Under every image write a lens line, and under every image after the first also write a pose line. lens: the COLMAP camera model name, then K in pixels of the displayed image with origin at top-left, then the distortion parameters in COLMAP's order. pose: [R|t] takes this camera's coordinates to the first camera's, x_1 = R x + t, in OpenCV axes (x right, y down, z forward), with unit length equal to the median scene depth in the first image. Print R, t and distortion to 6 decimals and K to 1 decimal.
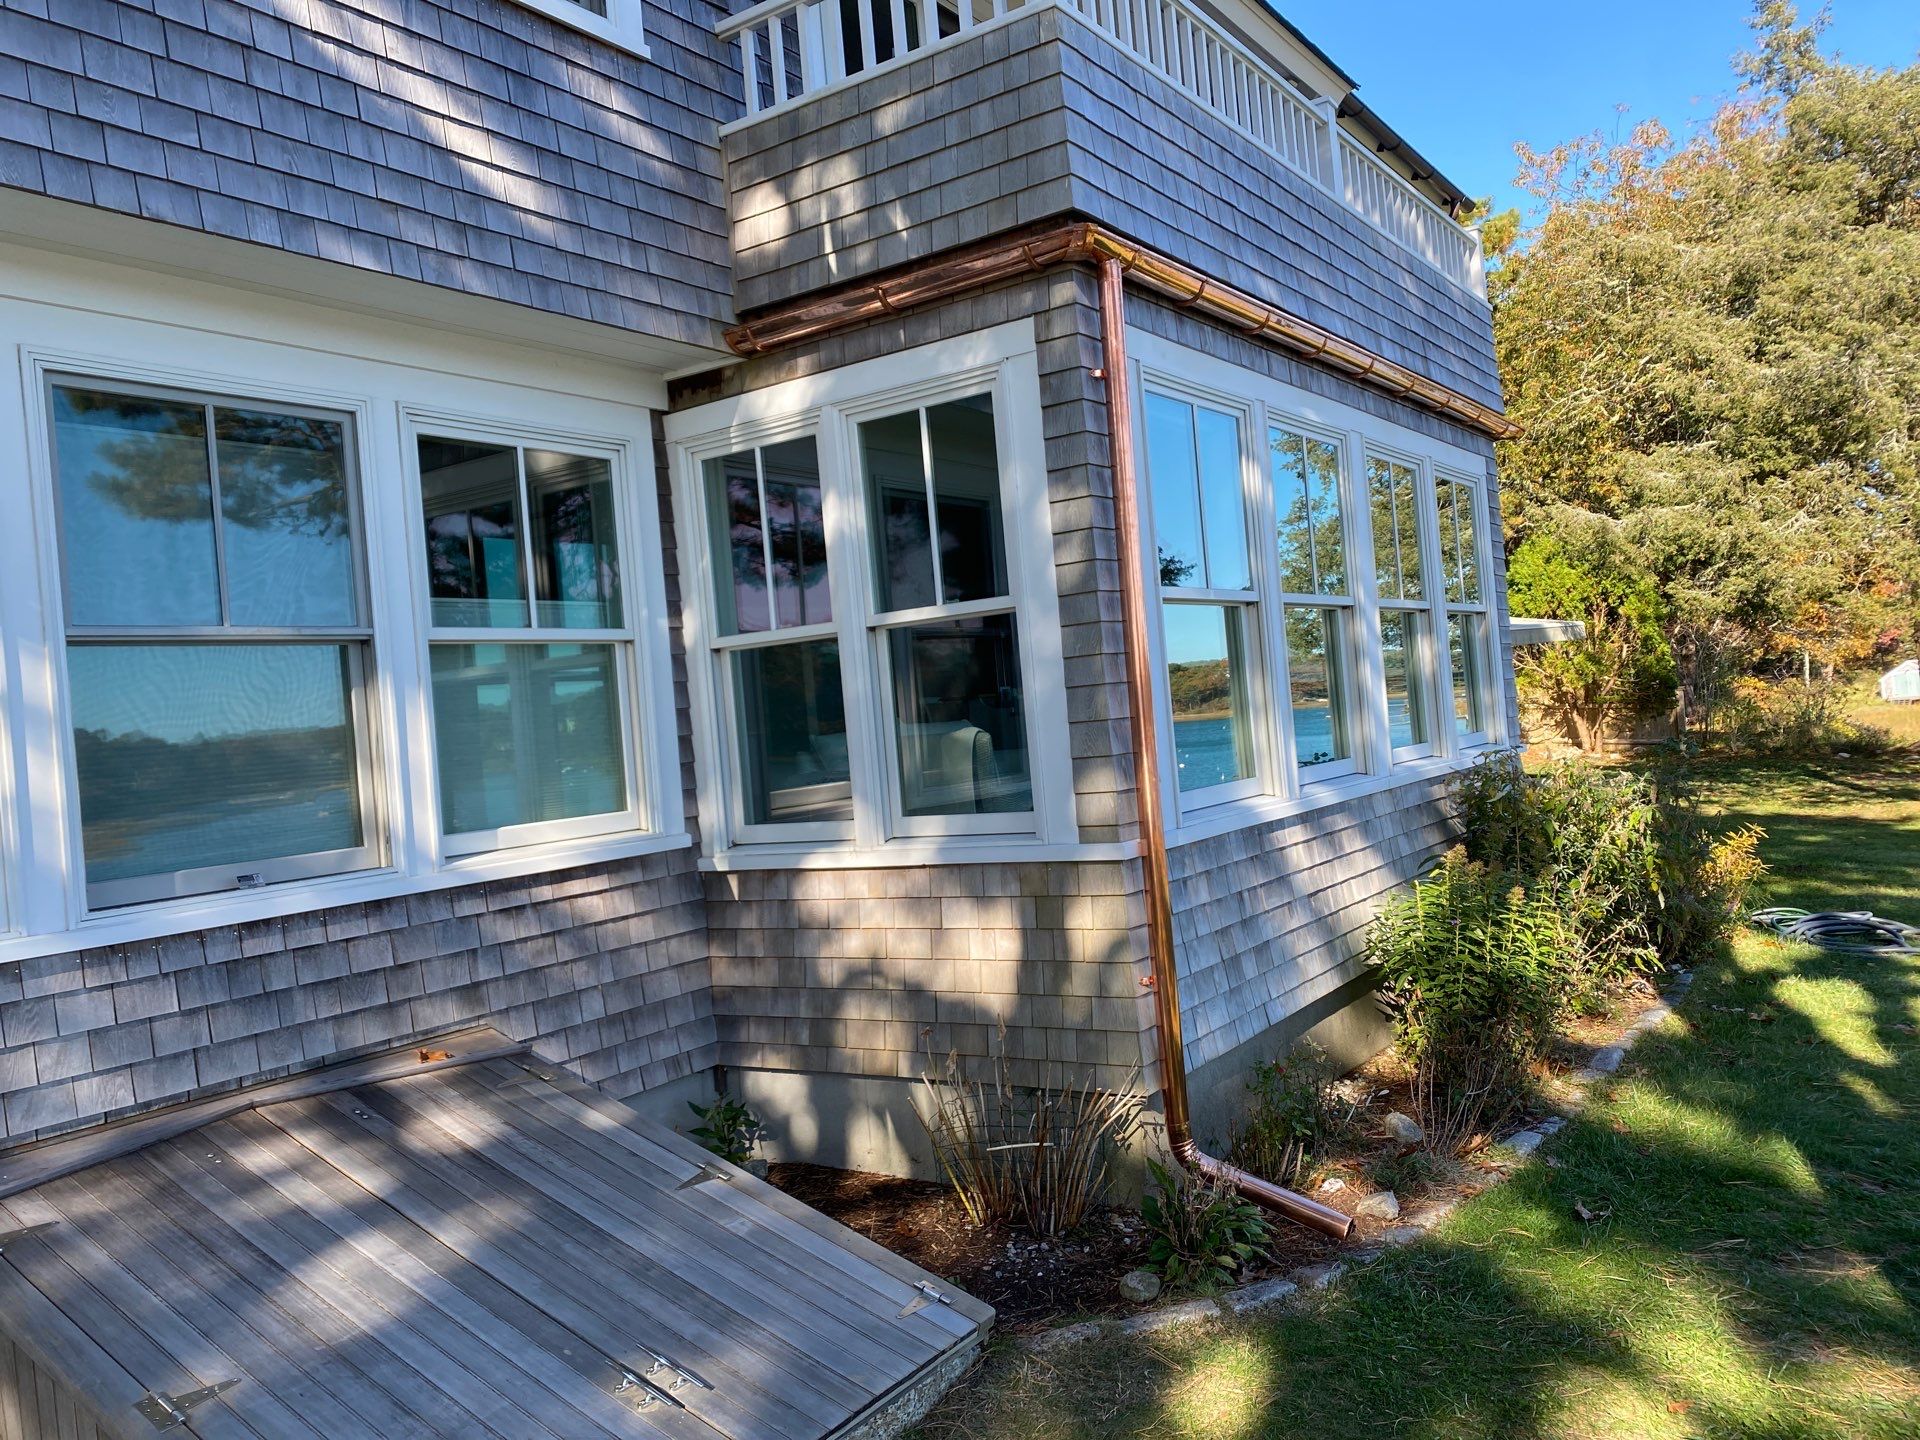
lens RADIAL K [[1486.0, 0, 959.7], [0, 1486.0, 698.2], [0, 0, 1]] dist [0.015762, -0.002211]
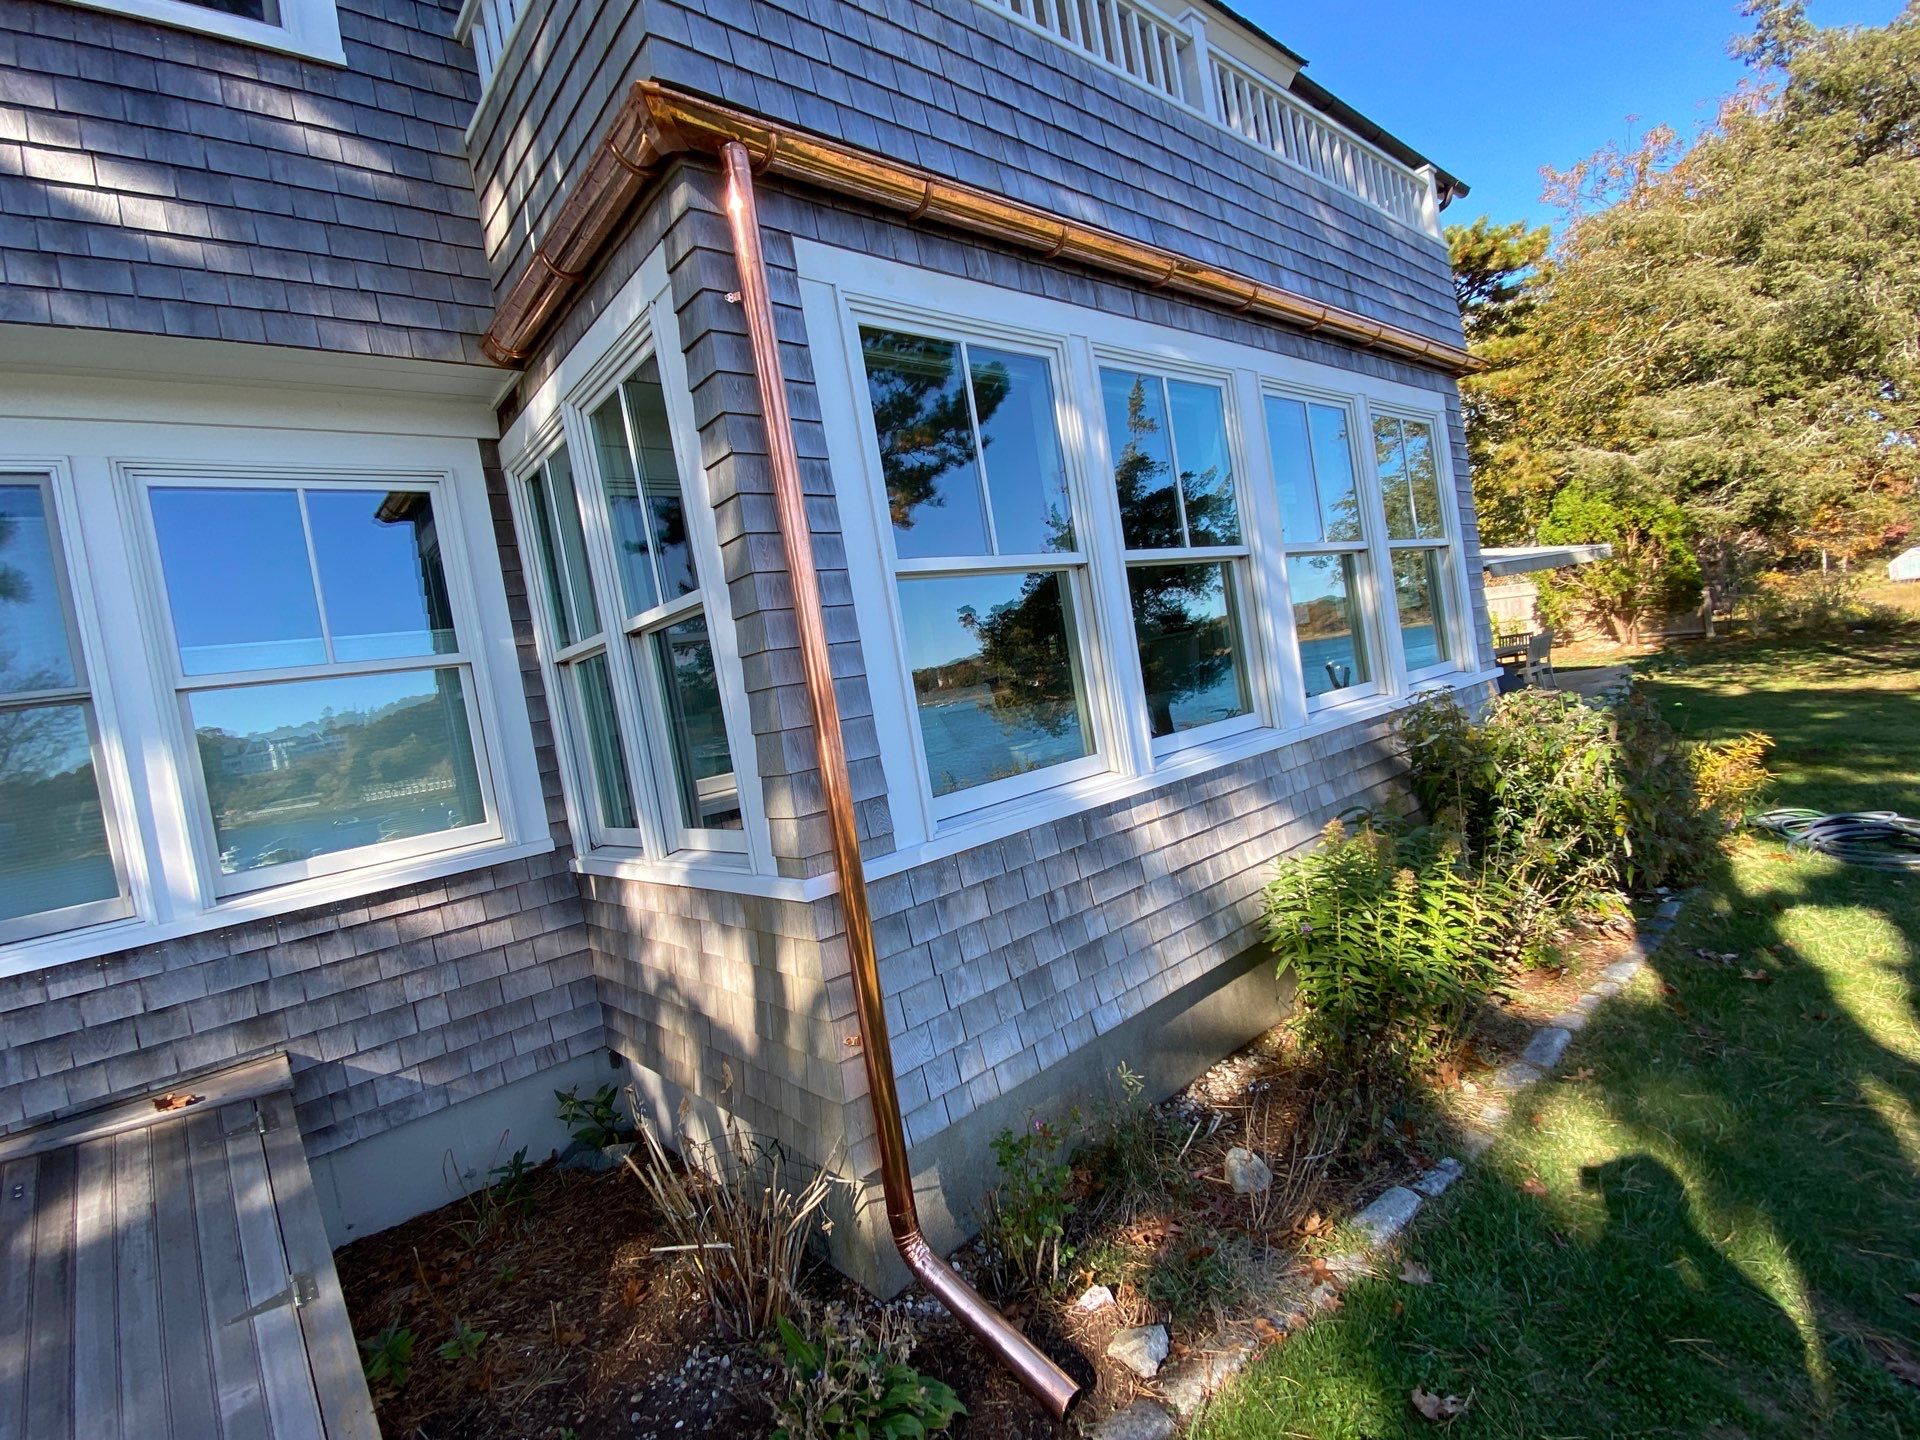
lens RADIAL K [[886.9, 0, 960.0], [0, 886.9, 720.0], [0, 0, 1]] dist [0.016766, -0.019295]
pose [[0.964241, -0.061146, -0.257876, 0.181993], [0.082631, 0.993880, 0.073307, -0.010654], [0.251815, -0.091994, 0.963393, 0.313747]]
